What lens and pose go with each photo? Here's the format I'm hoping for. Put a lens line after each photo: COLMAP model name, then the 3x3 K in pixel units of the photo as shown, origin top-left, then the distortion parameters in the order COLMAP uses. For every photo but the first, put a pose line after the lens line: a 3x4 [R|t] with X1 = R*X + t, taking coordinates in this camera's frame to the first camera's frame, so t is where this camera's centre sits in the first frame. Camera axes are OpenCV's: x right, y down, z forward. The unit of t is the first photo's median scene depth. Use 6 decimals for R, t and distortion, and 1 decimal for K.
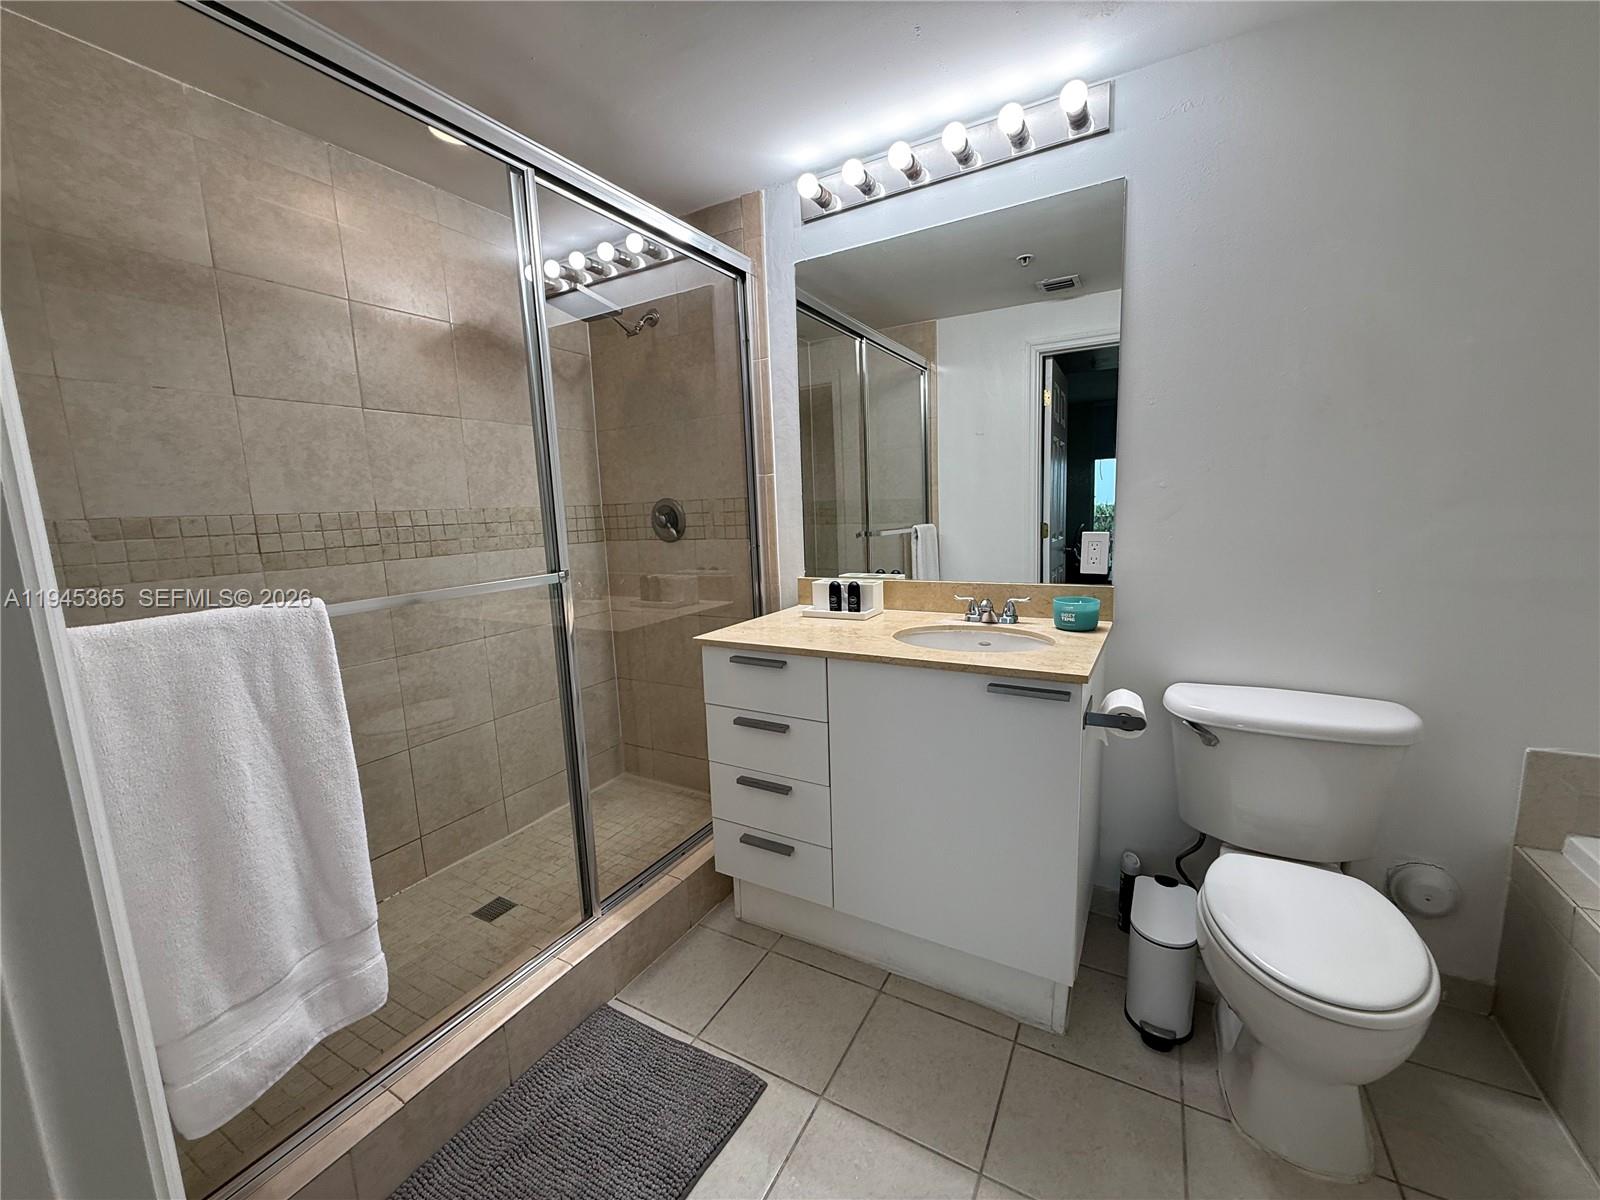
lens RADIAL K [[632.0, 0, 802.3], [0, 632.0, 601.2], [0, 0, 1]] dist [0.002910, -0.000408]
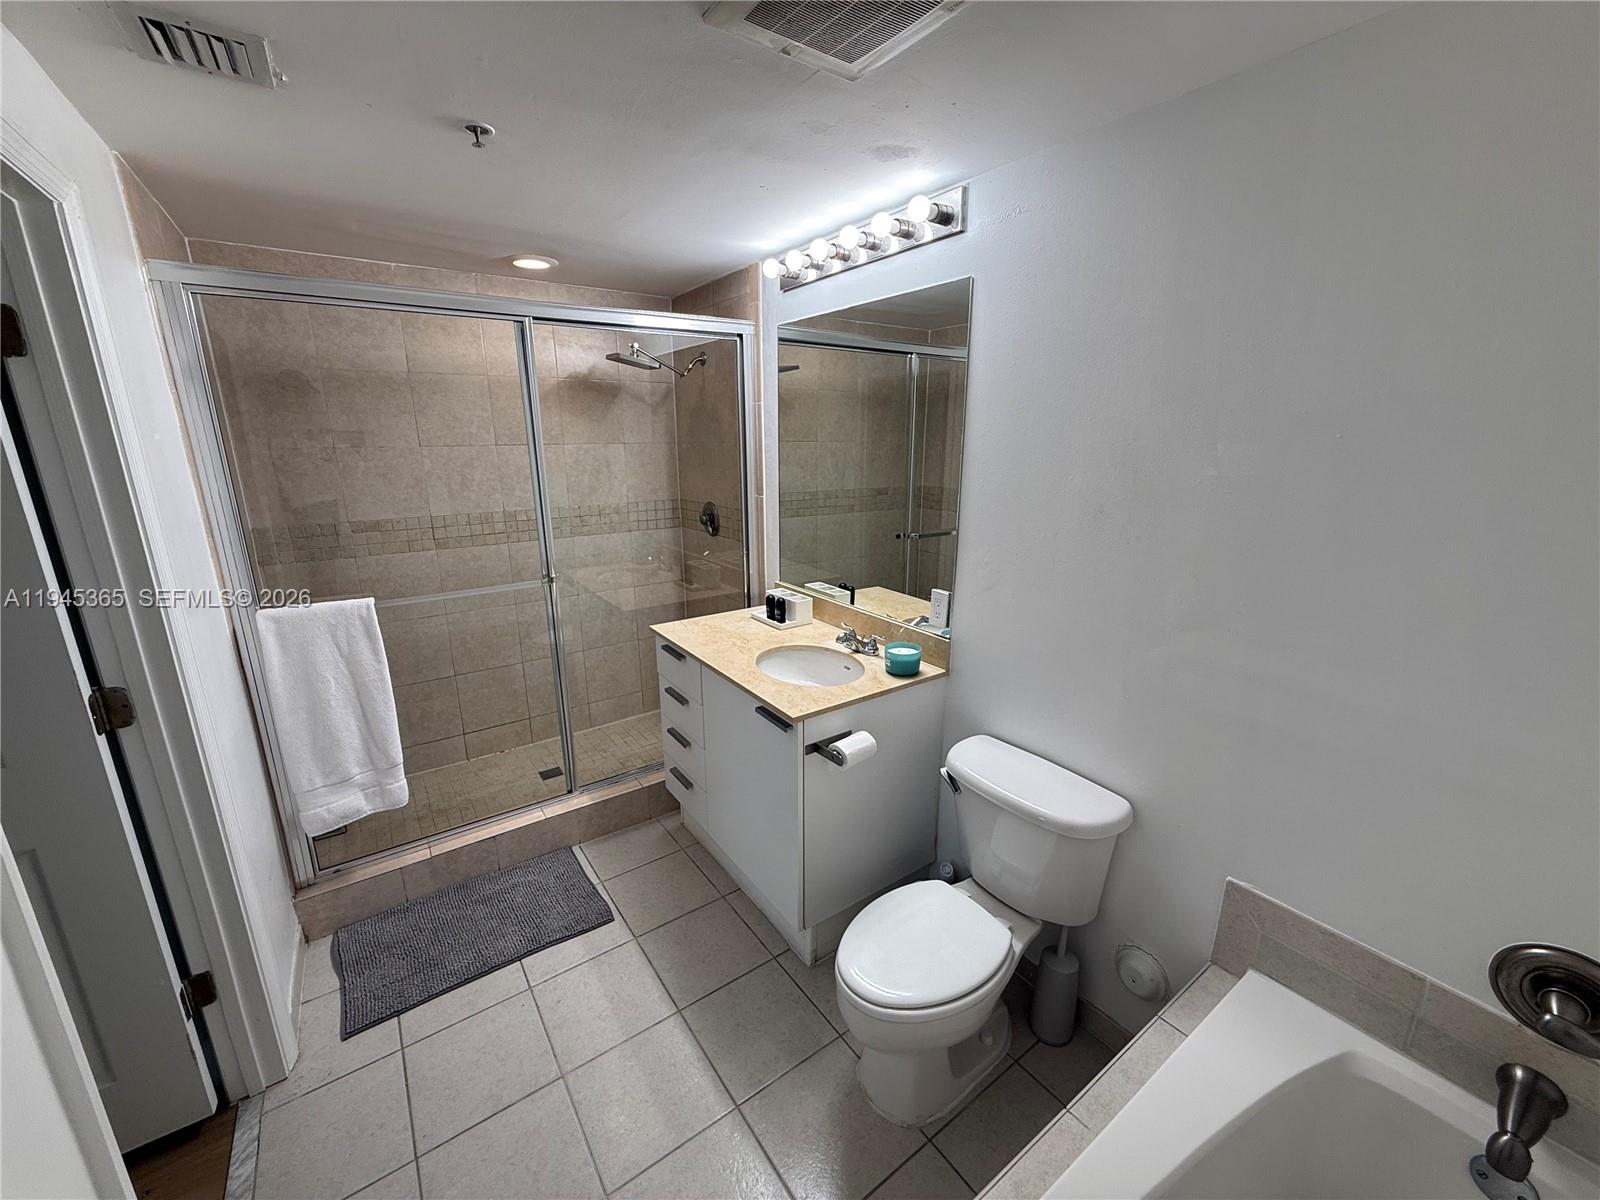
lens RADIAL K [[632.0, 0, 801.4], [0, 632.0, 603.6], [0, 0, 1]] dist [0.002910, -0.000408]
pose [[0.905052, 0.143984, -0.400188, 0.725861], [-0.094596, 0.985530, 0.140650, -0.233471], [0.414648, -0.089440, 0.905576, -0.139089]]
